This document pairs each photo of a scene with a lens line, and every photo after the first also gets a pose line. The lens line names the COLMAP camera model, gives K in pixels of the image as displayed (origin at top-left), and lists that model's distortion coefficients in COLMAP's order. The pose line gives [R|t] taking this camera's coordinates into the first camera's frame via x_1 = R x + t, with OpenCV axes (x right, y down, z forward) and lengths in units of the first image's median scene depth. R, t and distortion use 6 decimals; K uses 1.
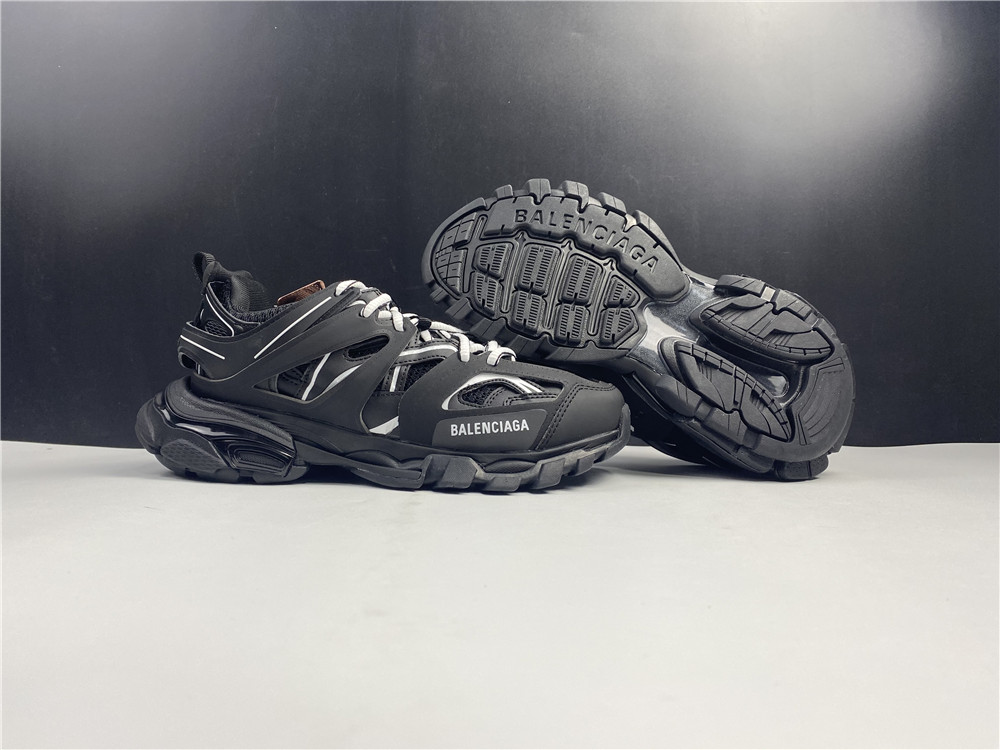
lens RADIAL K [[735.8, 0, 496.7], [0, 735.8, 381.2], [0, 0, 1]] dist [-0.038991, -0.002138]
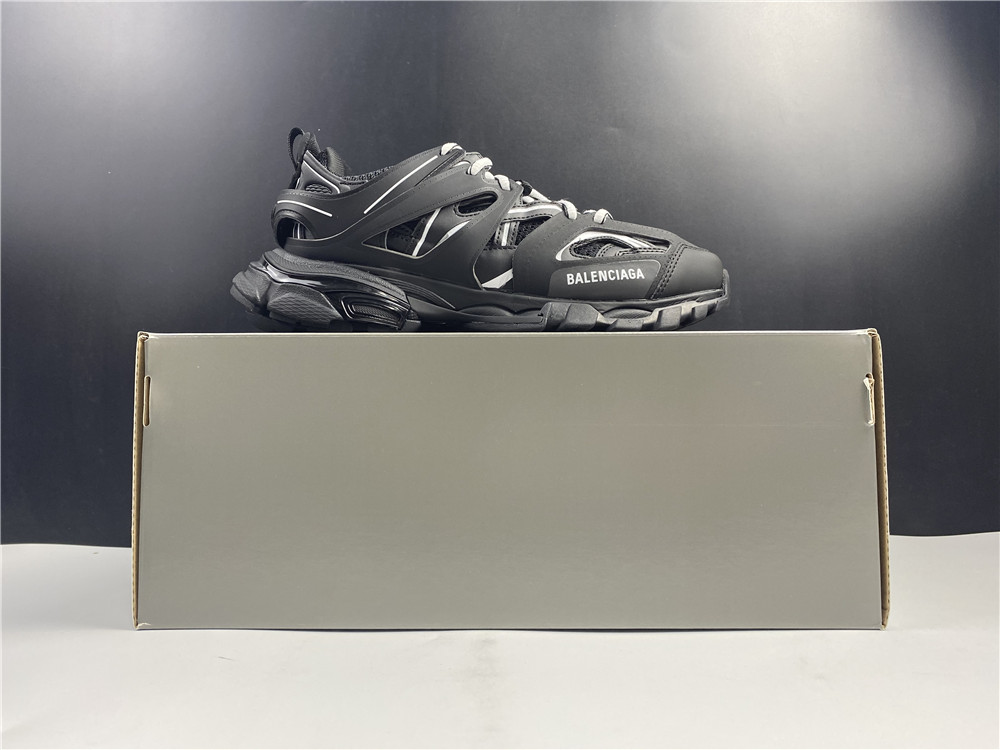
lens RADIAL K [[735.8, 0, 500.8], [0, 735.8, 372.0], [0, 0, 1]] dist [-0.038991, -0.002138]
pose [[0.999182, -0.027848, 0.029325, -0.180703], [0.029056, 0.998712, -0.041606, 0.225931], [-0.028128, 0.042424, 0.998704, 0.019325]]
